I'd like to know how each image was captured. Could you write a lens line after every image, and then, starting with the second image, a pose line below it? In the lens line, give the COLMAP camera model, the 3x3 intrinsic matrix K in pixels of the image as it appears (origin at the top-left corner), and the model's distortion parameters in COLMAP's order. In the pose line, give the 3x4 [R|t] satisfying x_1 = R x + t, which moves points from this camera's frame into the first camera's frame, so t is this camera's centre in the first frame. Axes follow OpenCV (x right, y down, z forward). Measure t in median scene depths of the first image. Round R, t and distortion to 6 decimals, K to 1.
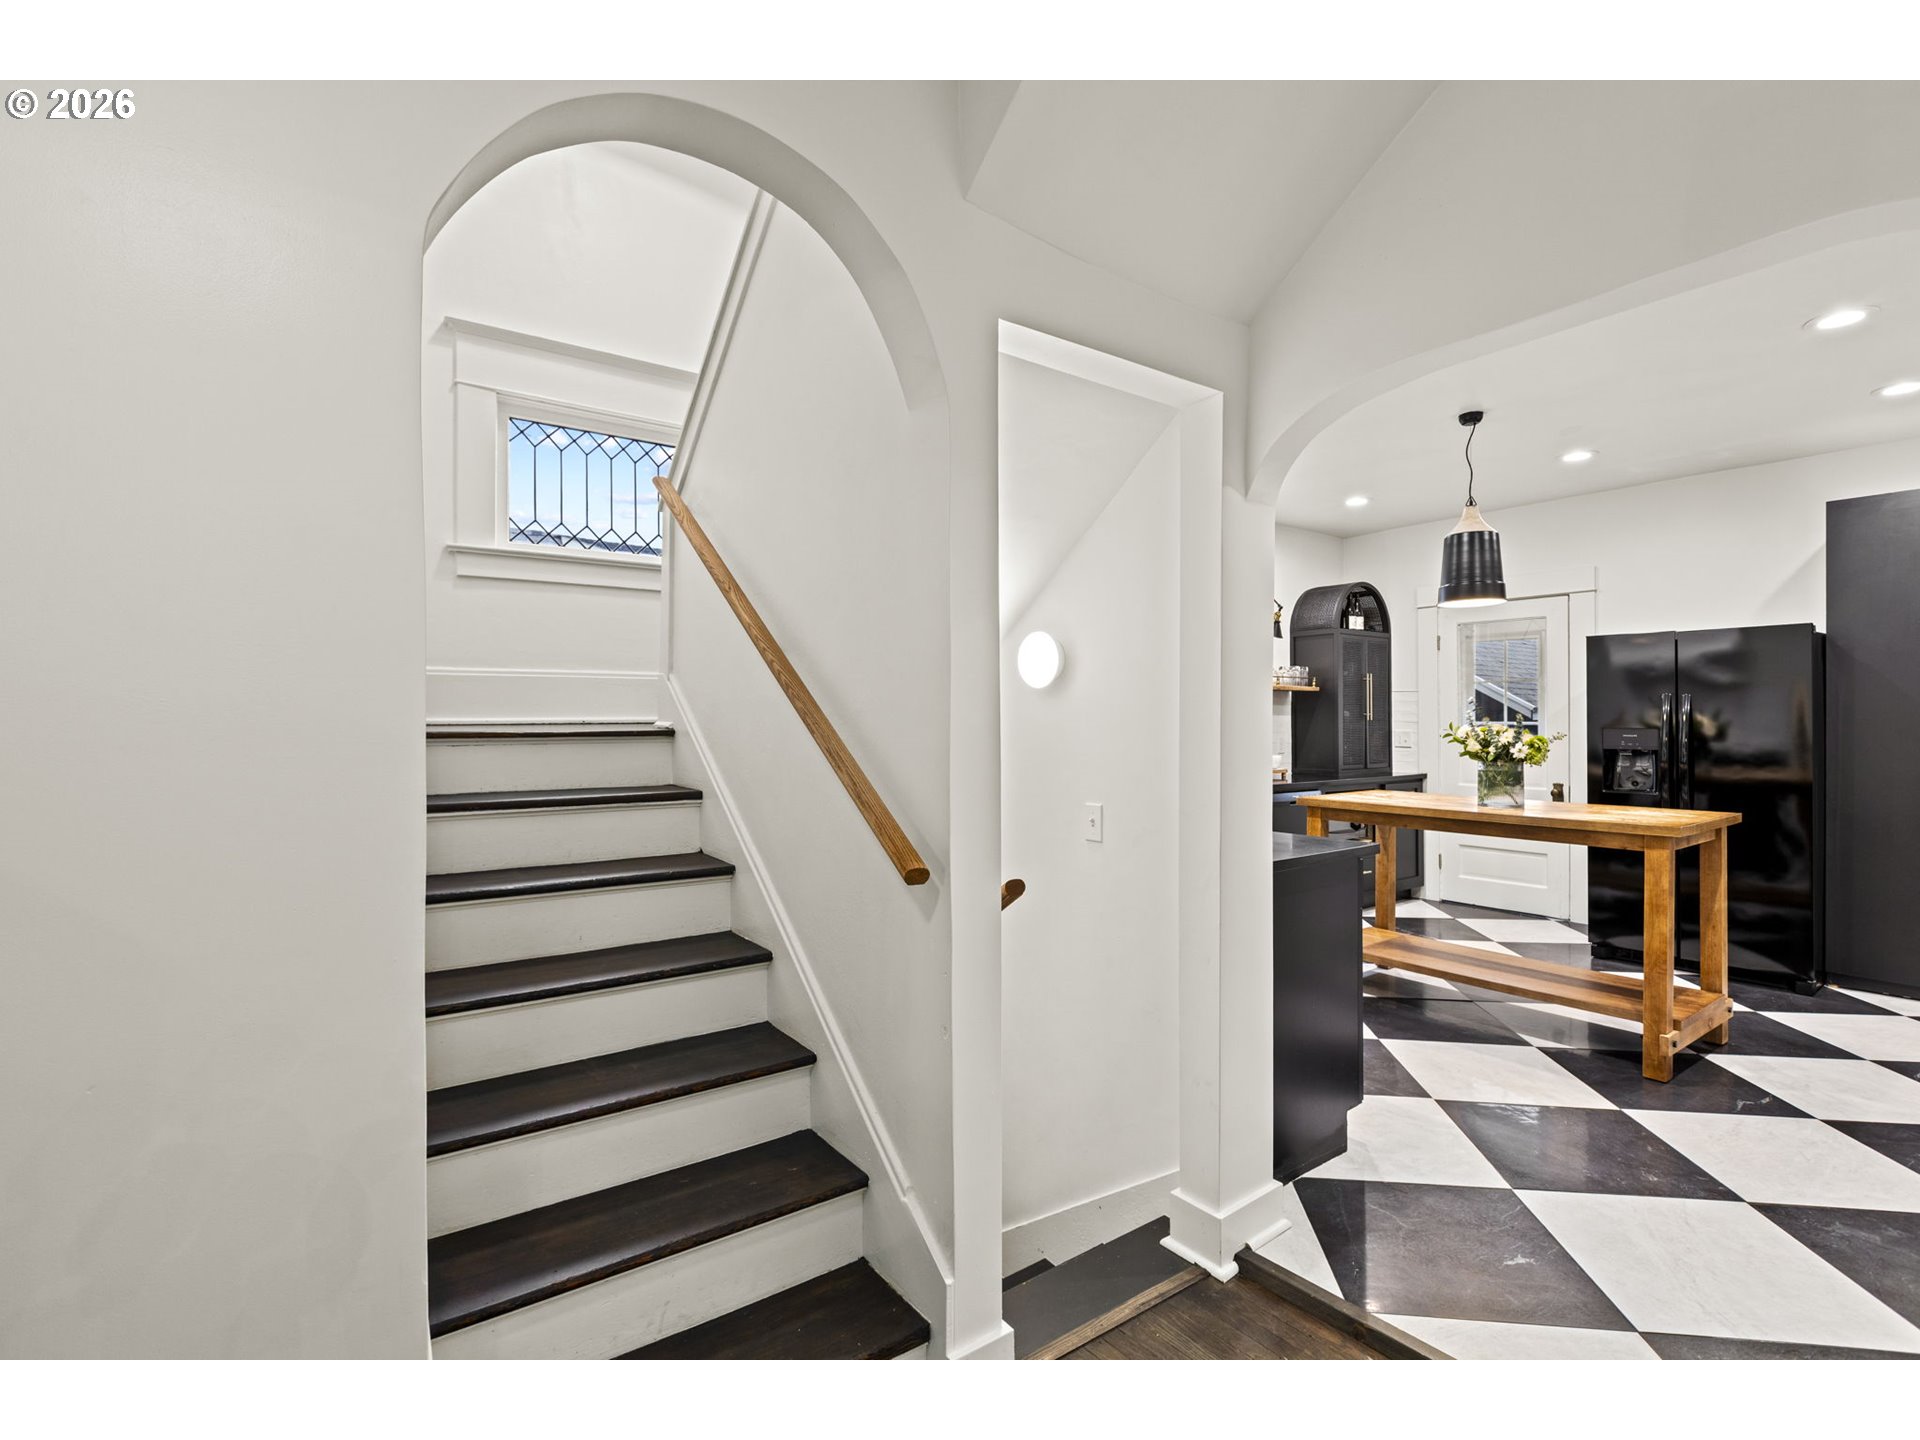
lens RADIAL K [[1006.5, 0, 934.5], [0, 1006.5, 717.2], [0, 0, 1]] dist [0.005347, 0.000295]
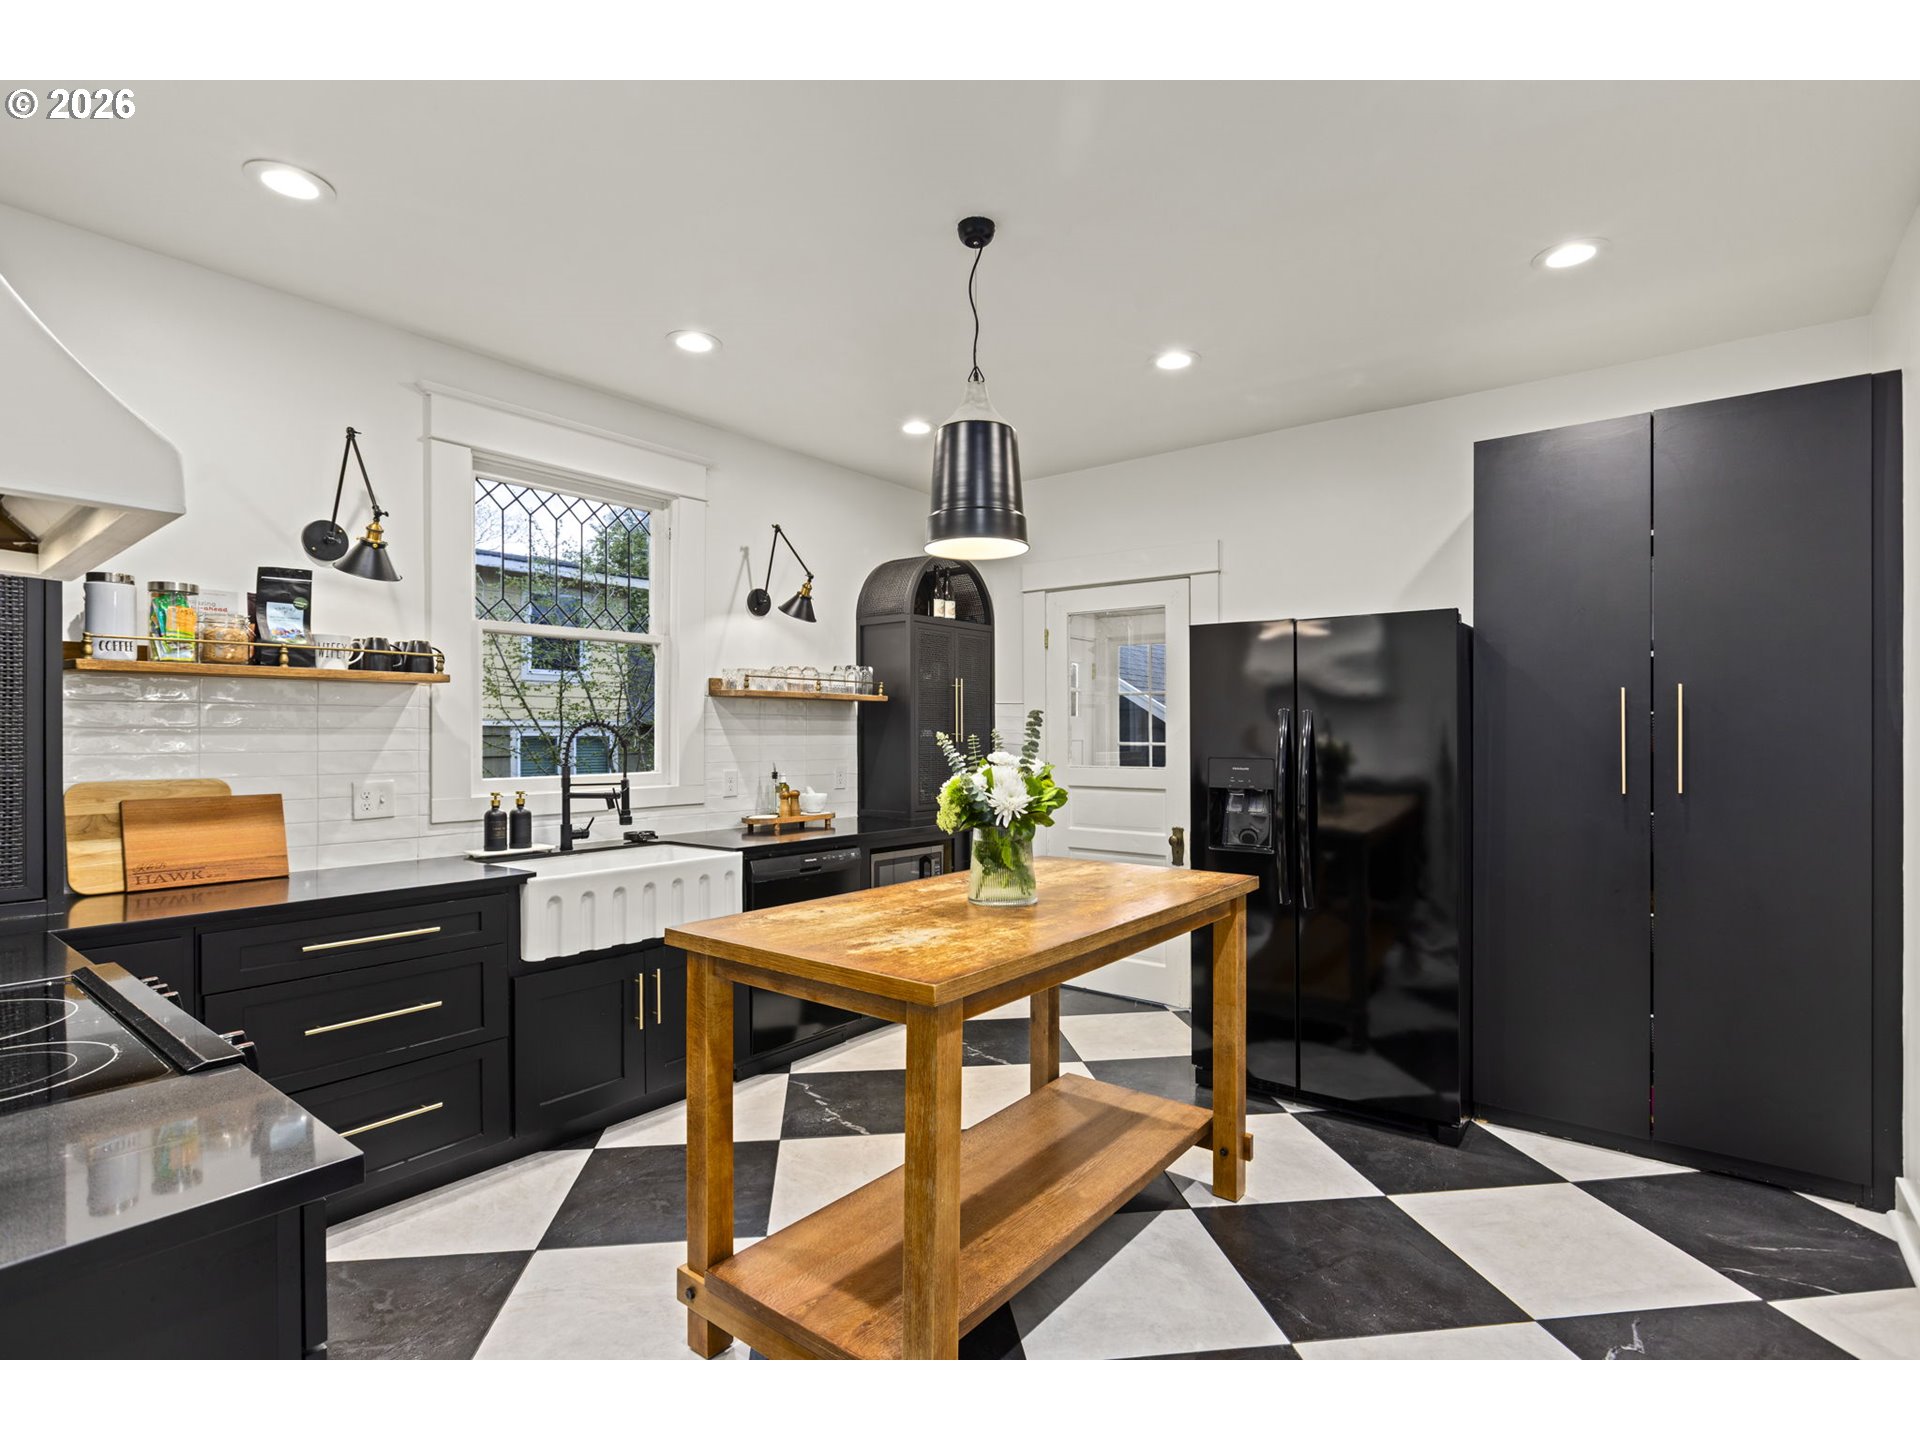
lens RADIAL K [[1082.7, 0, 960.0], [0, 1082.7, 720.0], [0, 0, 1]] dist [0.001092, 0.000814]
pose [[0.959122, 0.009070, 0.282846, 0.253937], [-0.005722, 0.999903, -0.012659, -0.003713], [-0.282934, 0.010523, 0.959082, 0.294975]]
